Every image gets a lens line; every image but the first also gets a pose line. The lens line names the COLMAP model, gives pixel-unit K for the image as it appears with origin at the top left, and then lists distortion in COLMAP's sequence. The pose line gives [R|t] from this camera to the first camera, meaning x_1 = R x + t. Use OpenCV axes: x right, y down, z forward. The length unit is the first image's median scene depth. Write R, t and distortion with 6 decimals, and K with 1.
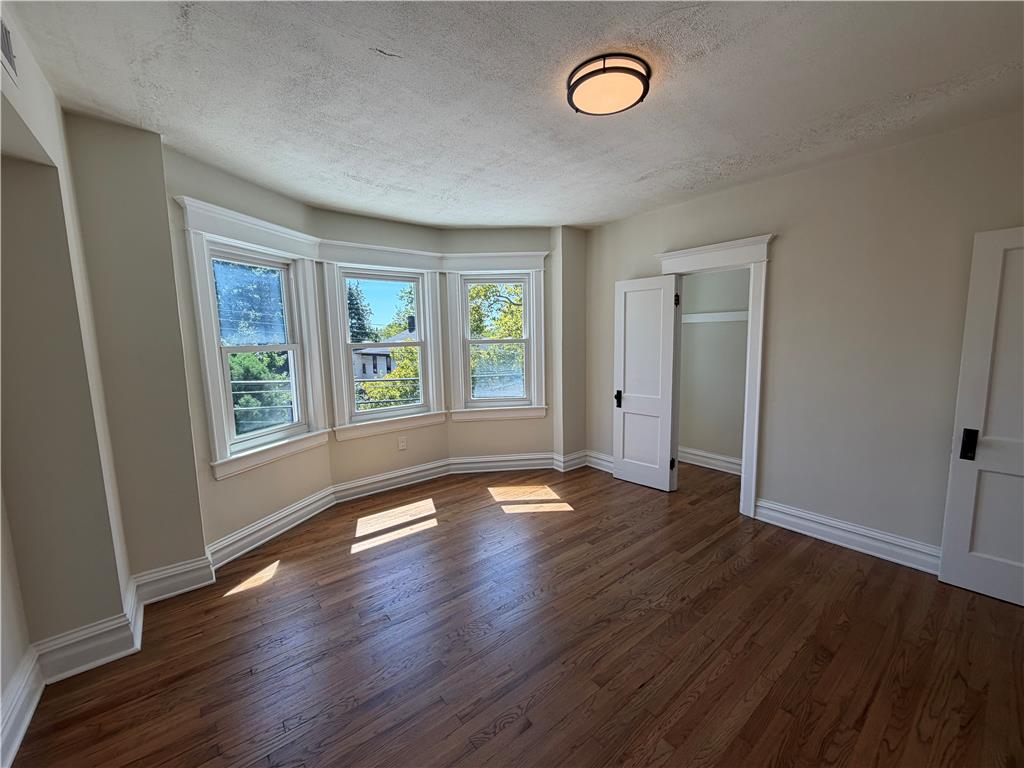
lens RADIAL K [[399.4, 0, 512.0], [0, 399.4, 384.0], [0, 0, 1]] dist [0.001333, 0.000009]
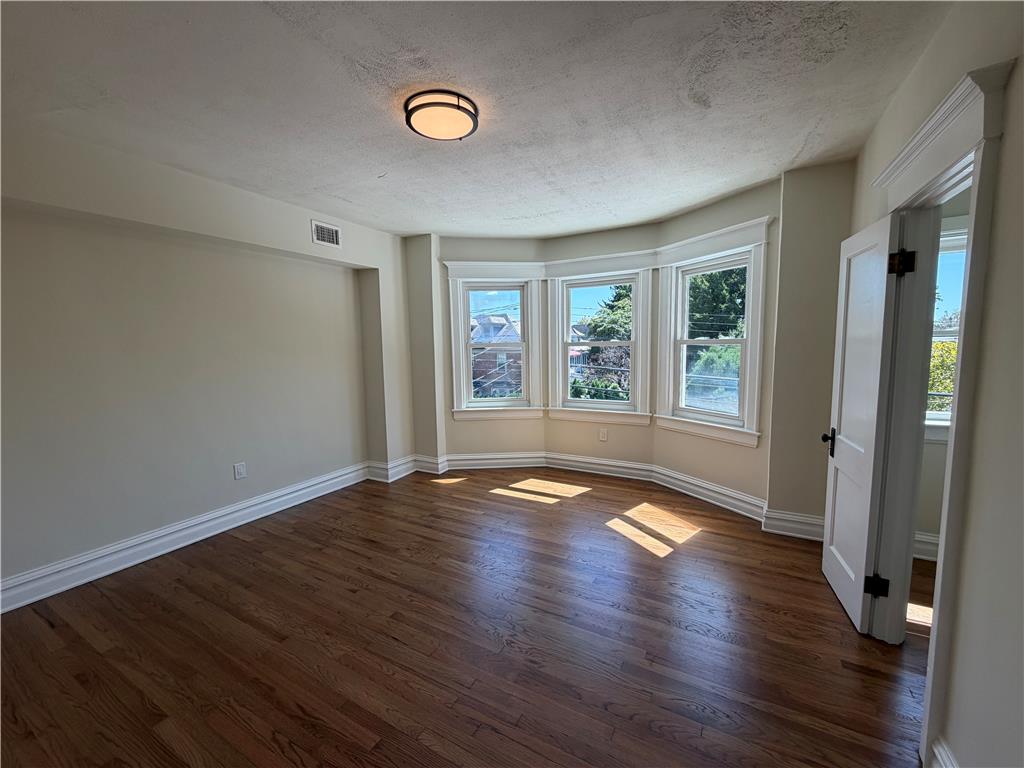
lens RADIAL K [[399.4, 0, 512.0], [0, 399.4, 384.0], [0, 0, 1]] dist [0.001333, 0.000009]
pose [[0.405064, 0.108619, -0.907813, 0.663433], [-0.098311, 0.992336, 0.074866, -0.050438], [0.908987, 0.058923, 0.412638, 0.358442]]
